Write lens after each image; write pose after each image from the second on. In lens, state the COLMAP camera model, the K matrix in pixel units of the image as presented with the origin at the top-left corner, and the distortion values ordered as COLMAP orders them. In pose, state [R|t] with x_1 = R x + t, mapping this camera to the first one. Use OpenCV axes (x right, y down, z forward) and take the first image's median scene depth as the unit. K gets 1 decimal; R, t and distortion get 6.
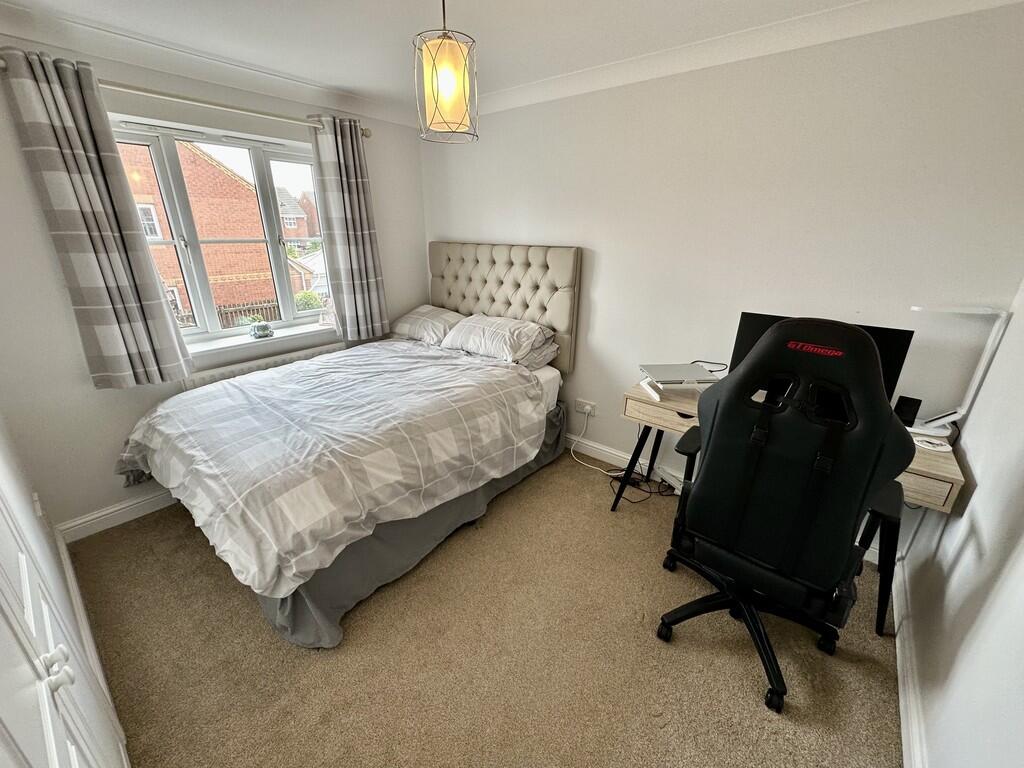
lens RADIAL K [[409.8, 0, 510.0], [0, 409.8, 381.7], [0, 0, 1]] dist [-0.000484, 0.000095]
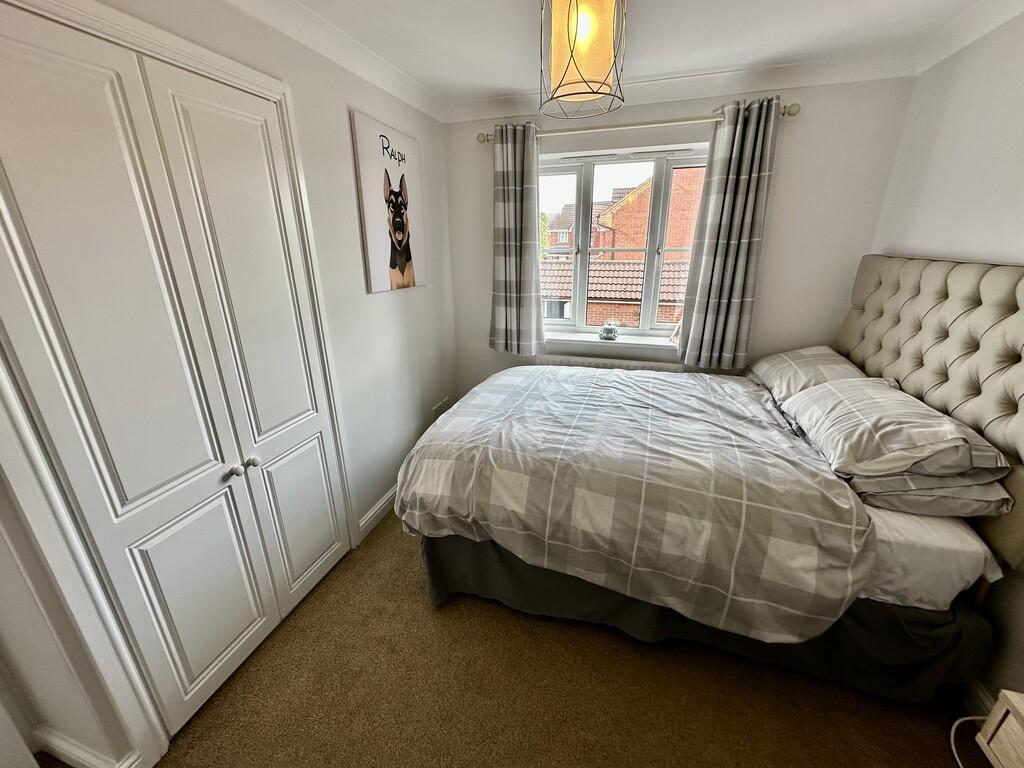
lens RADIAL K [[409.8, 0, 510.0], [0, 409.8, 381.7], [0, 0, 1]] dist [-0.000484, 0.000095]
pose [[0.378159, 0.293736, -0.877903, 0.297310], [-0.311686, 0.933358, 0.178031, -0.127501], [0.871692, 0.206306, 0.444512, 0.356844]]
